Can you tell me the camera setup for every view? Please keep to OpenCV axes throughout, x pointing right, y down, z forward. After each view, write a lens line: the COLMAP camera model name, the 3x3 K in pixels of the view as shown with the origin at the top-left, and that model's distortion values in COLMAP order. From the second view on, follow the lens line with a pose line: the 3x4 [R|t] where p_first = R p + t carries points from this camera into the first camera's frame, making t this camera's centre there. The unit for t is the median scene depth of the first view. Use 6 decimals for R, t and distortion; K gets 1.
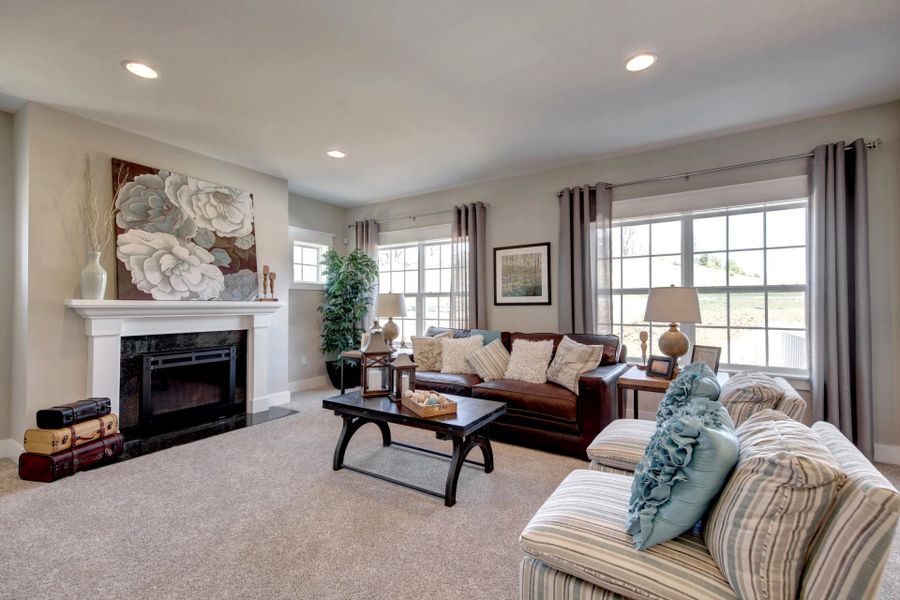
lens RADIAL K [[373.3, 0, 450.0], [0, 373.3, 300.0], [0, 0, 1]] dist [-0.000545, -0.000080]
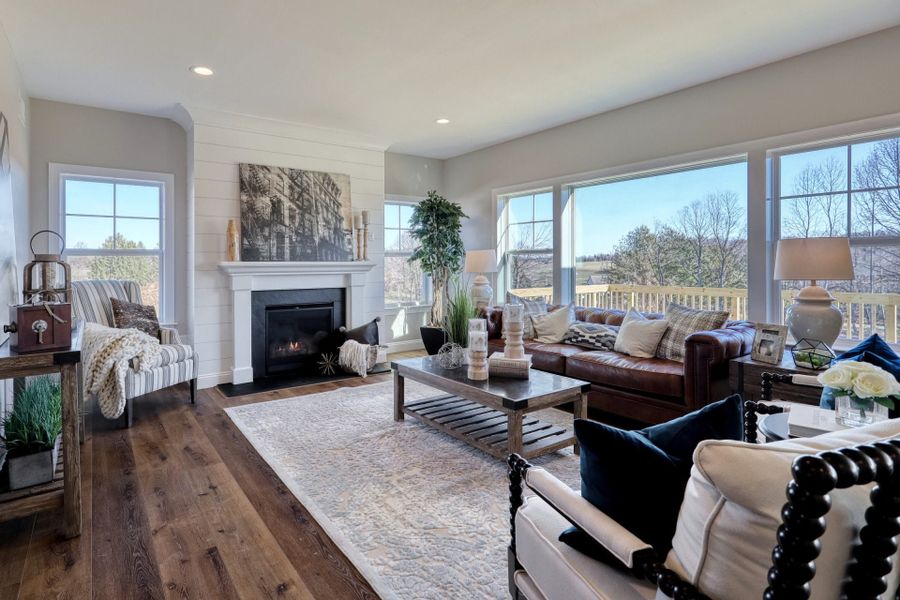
lens RADIAL K [[479.4, 0, 446.0], [0, 479.4, 263.7], [0, 0, 1]] dist [-0.000568, 0.000149]
pose [[0.925670, -0.002837, -0.378320, 0.259202], [0.008062, 0.999893, 0.012226, -0.000888], [0.378245, -0.014367, 0.925594, -0.169113]]
